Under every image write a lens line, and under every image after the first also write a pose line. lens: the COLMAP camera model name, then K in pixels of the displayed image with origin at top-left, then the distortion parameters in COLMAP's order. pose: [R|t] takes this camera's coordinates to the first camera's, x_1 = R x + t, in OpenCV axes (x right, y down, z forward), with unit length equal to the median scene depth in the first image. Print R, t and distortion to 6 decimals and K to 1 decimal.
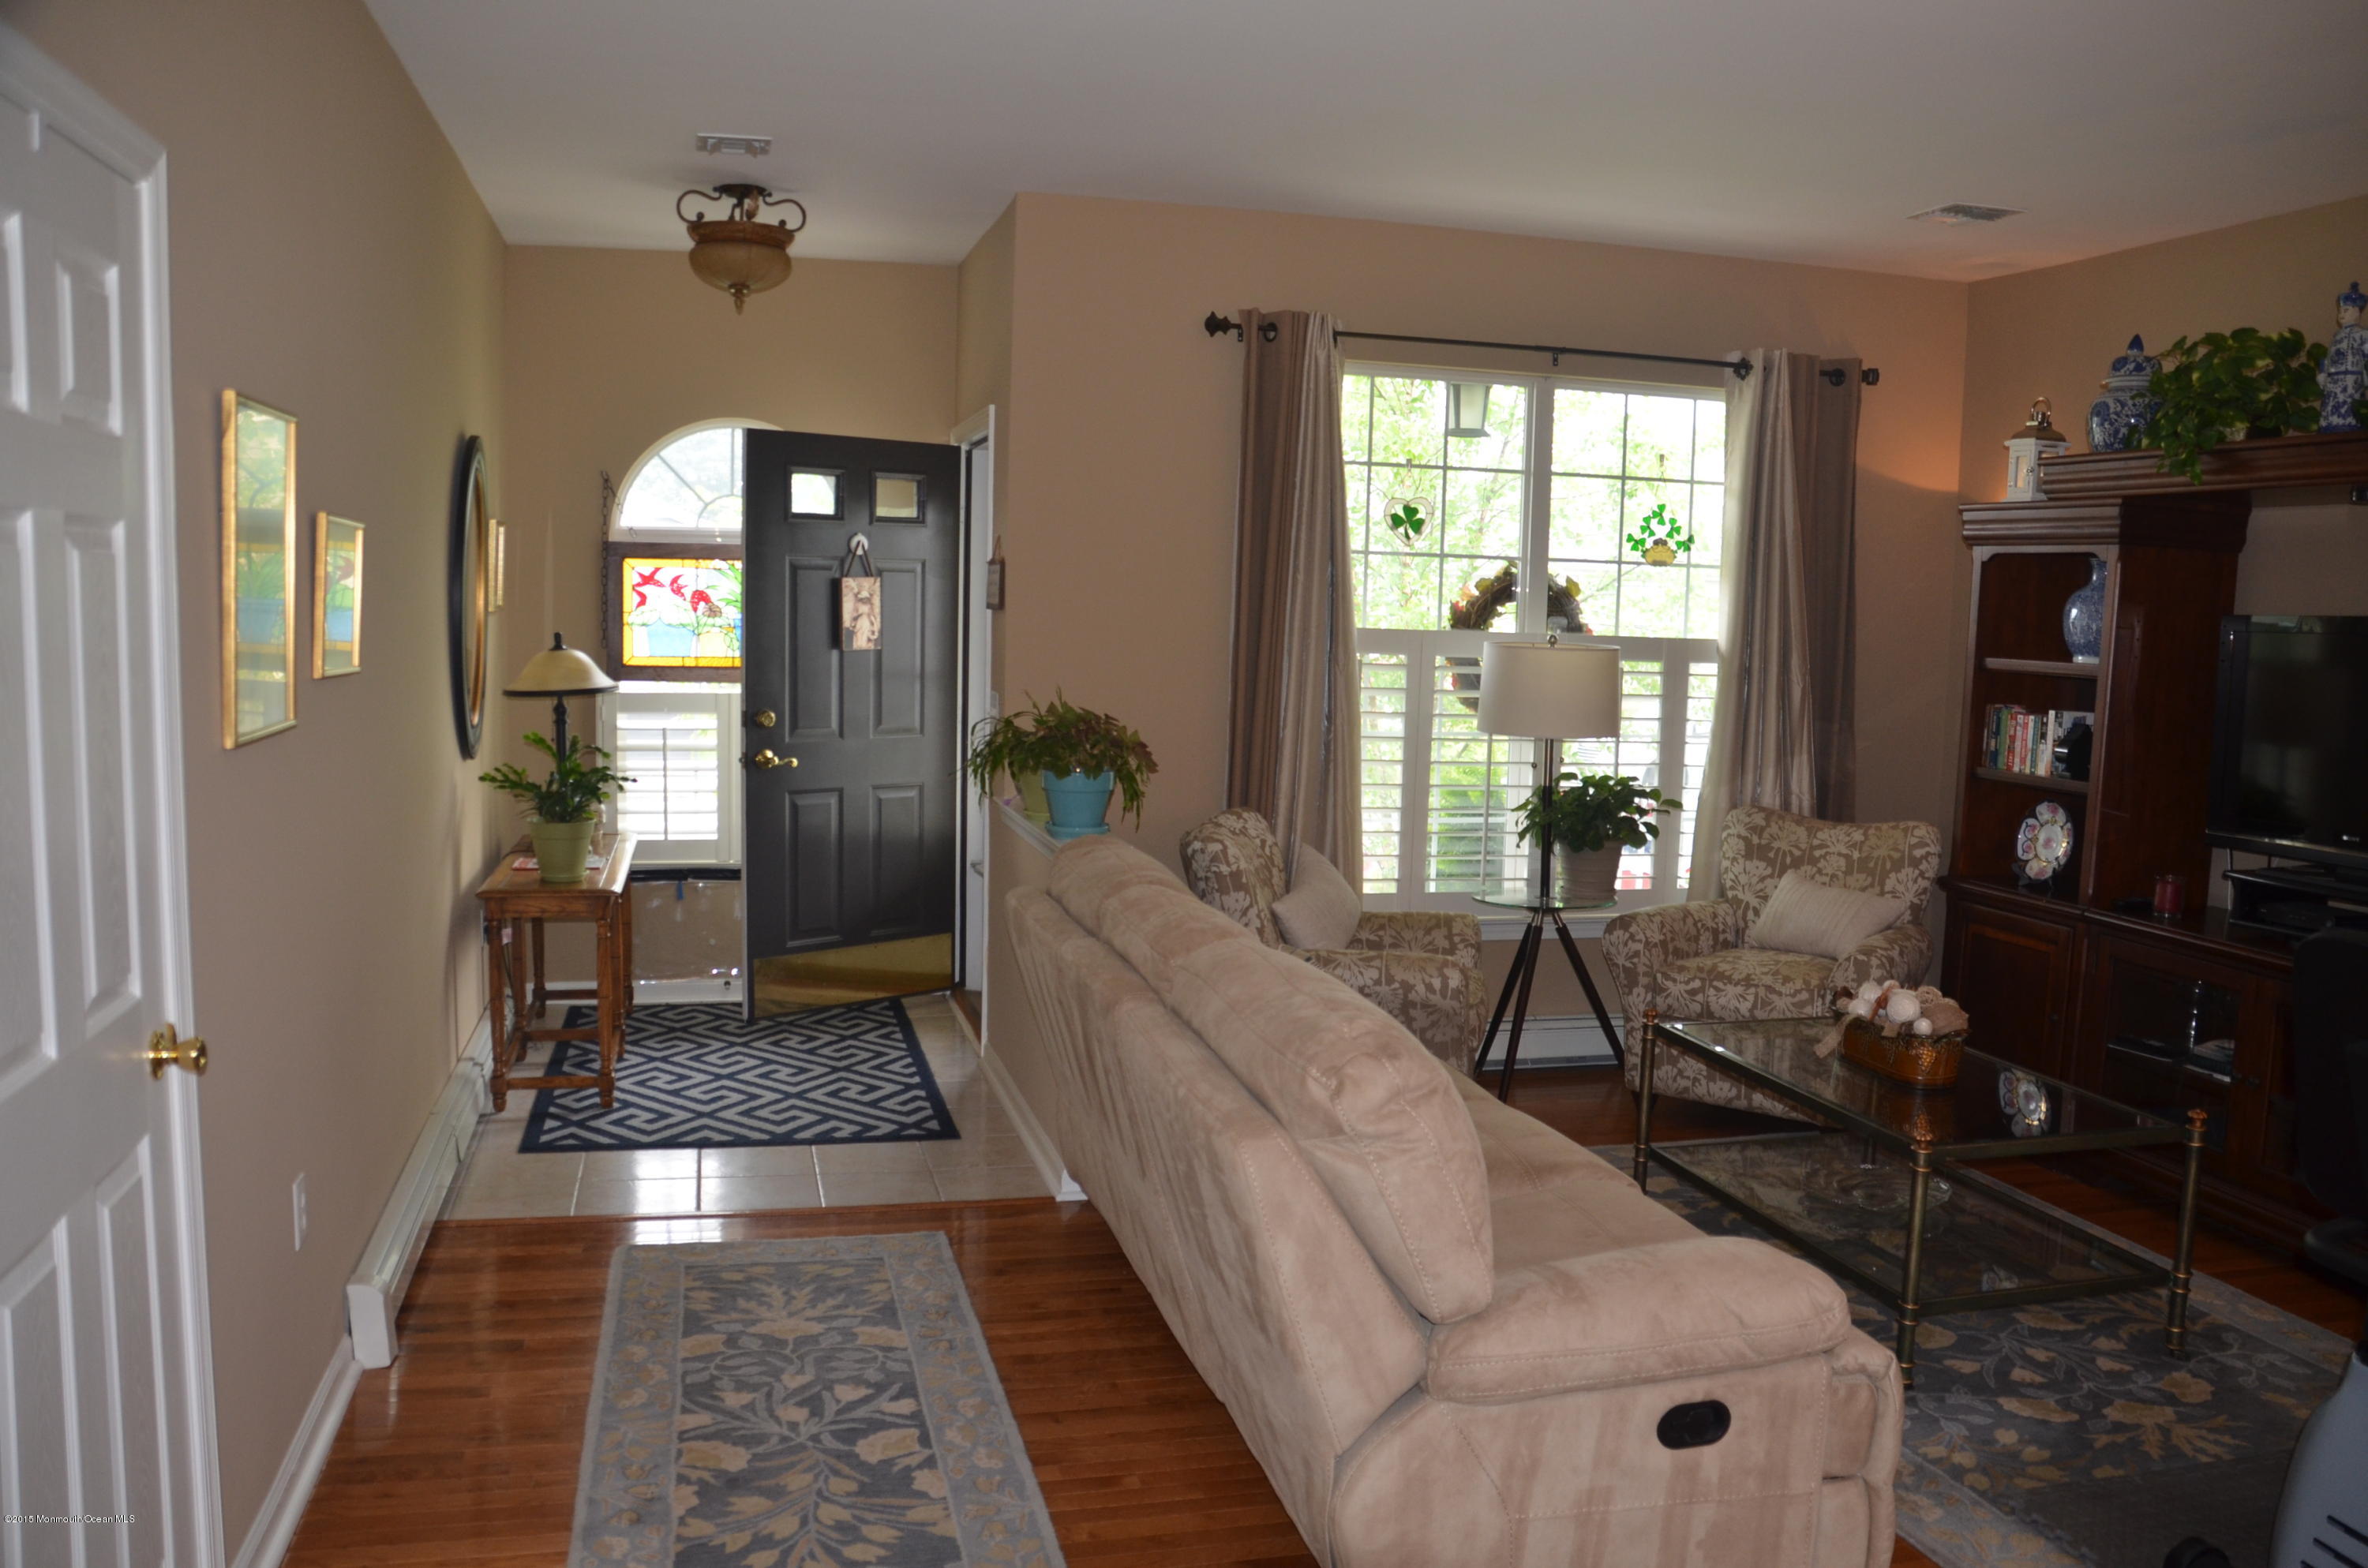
lens RADIAL K [[1875.2, 0, 1215.9], [0, 1875.2, 808.9], [0, 0, 1]] dist [-0.173089, 0.135411]
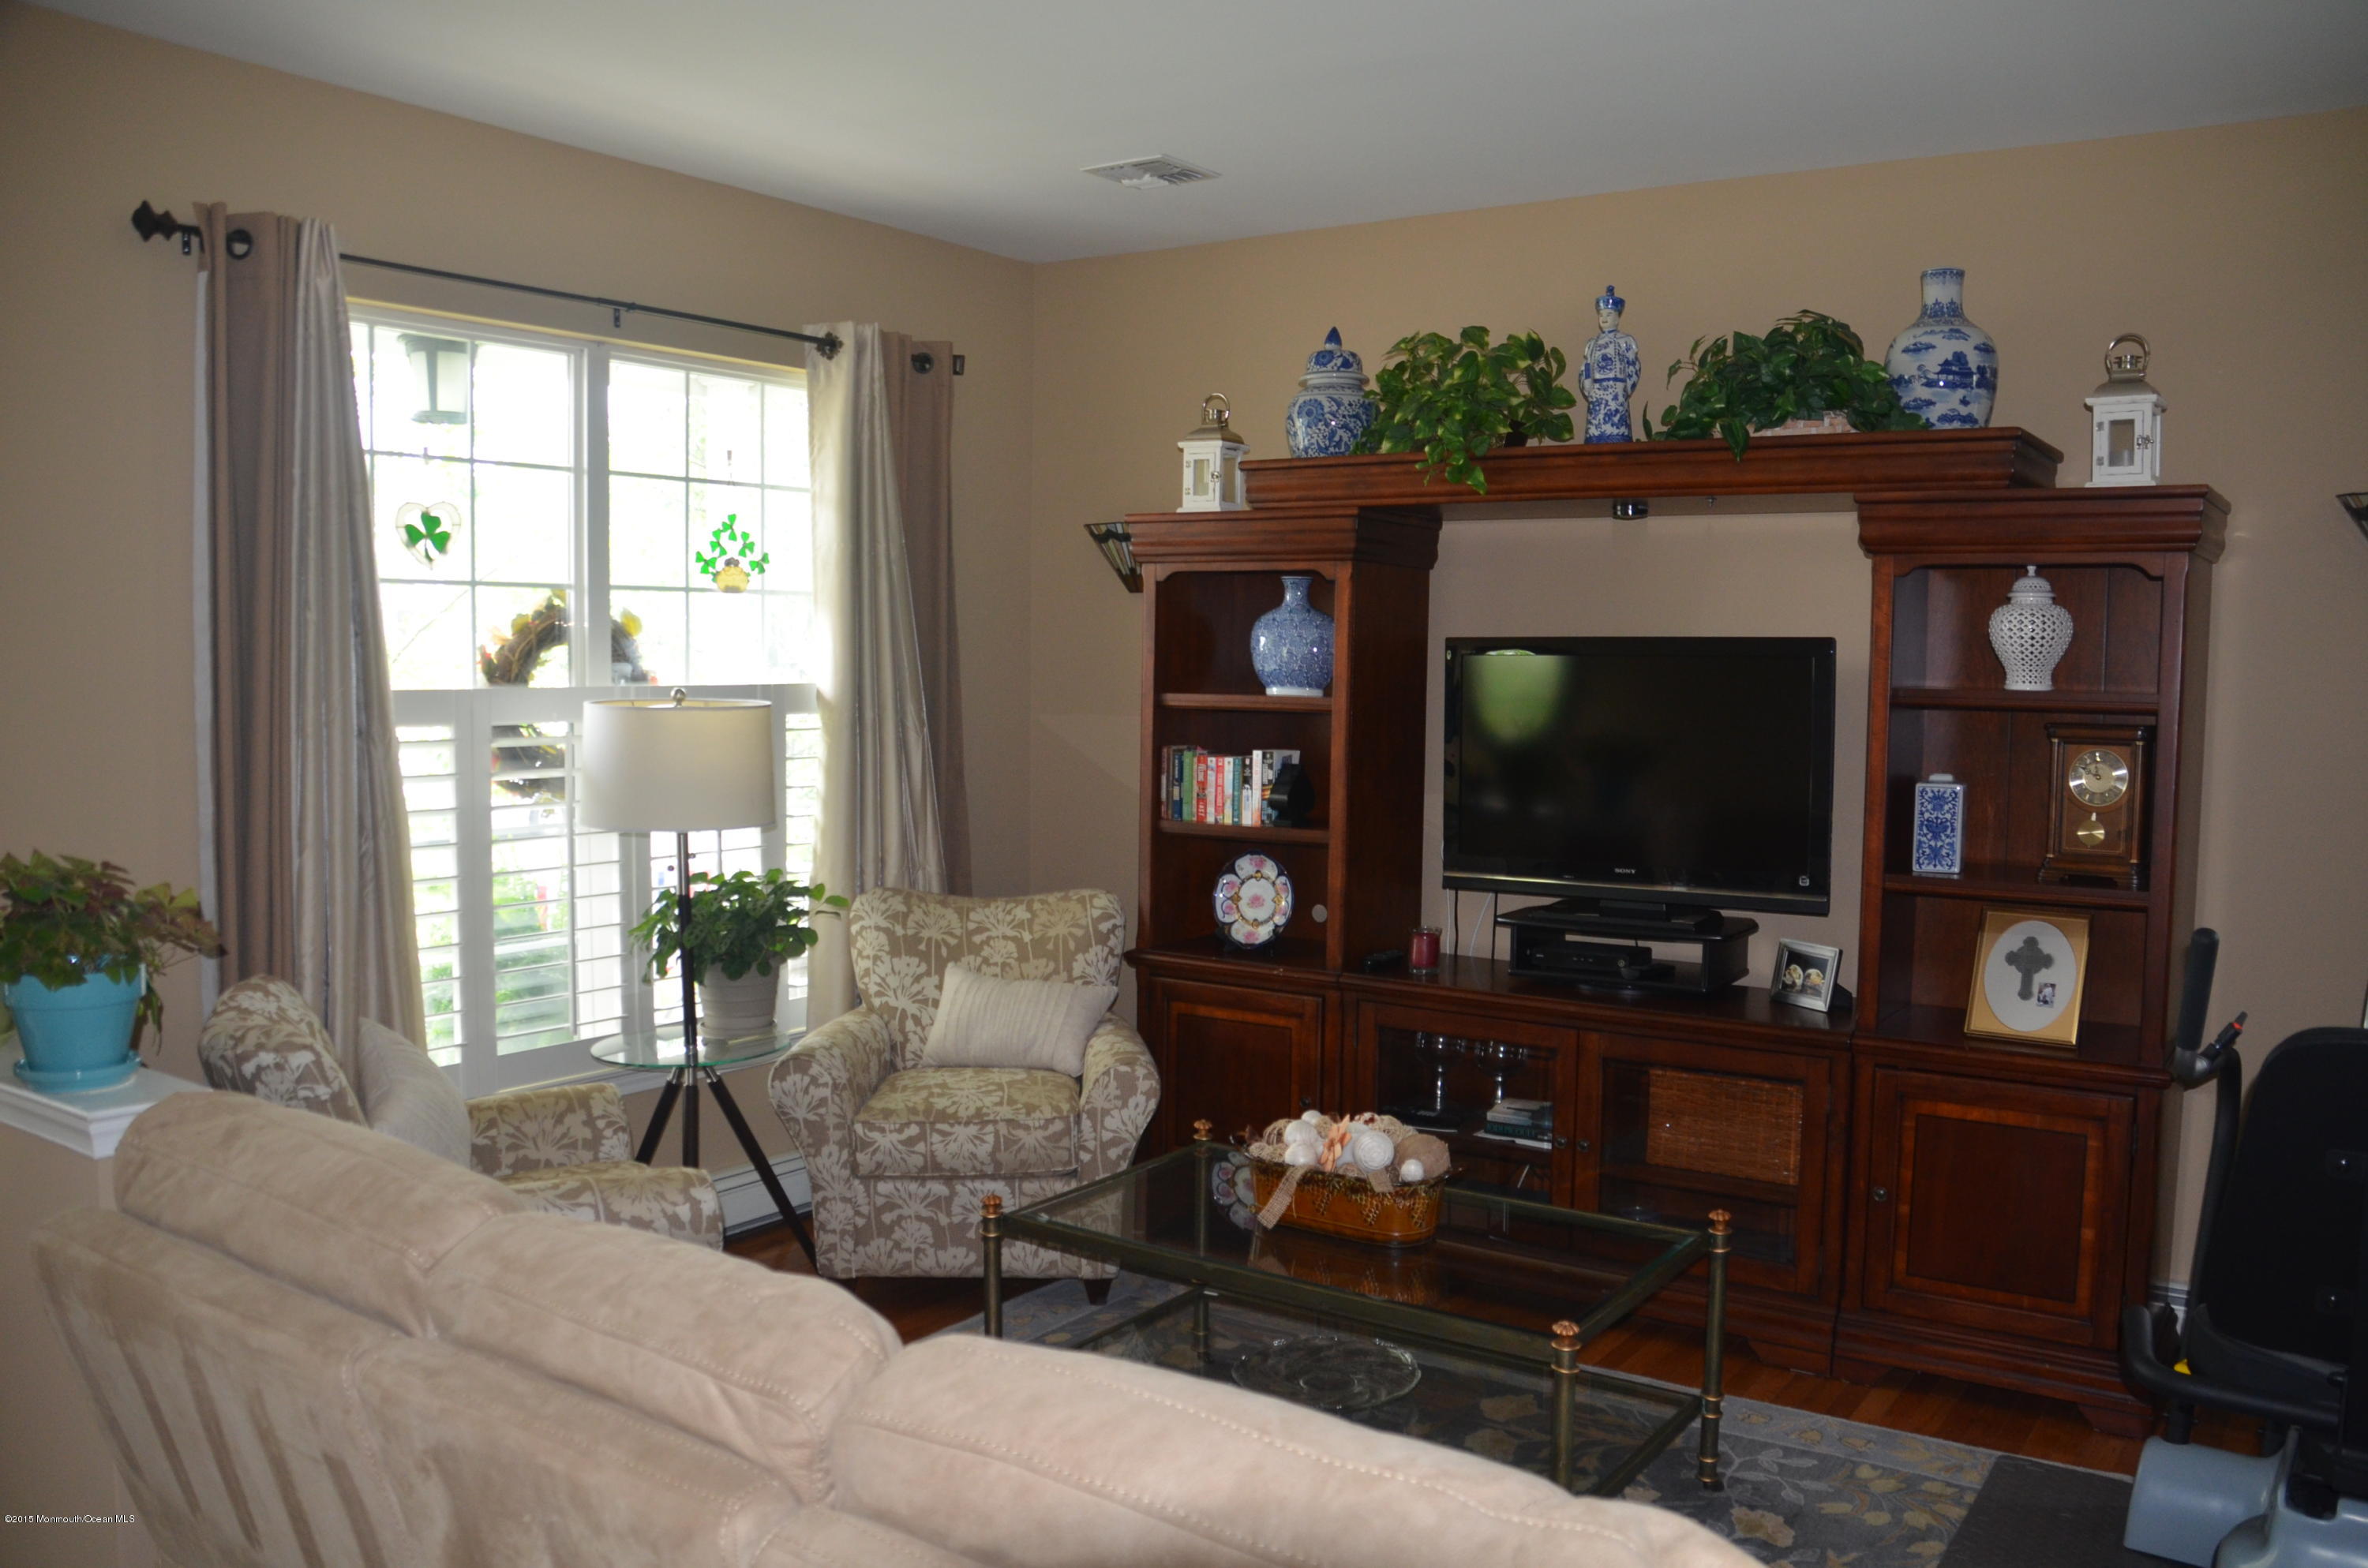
lens RADIAL K [[1875.2, 0, 1215.9], [0, 1875.2, 808.9], [0, 0, 1]] dist [-0.173089, 0.135411]
pose [[0.760311, -0.074837, 0.645233, -0.130468], [0.083163, 0.996381, 0.017569, -0.041062], [-0.644213, 0.040301, 0.763783, 0.305551]]
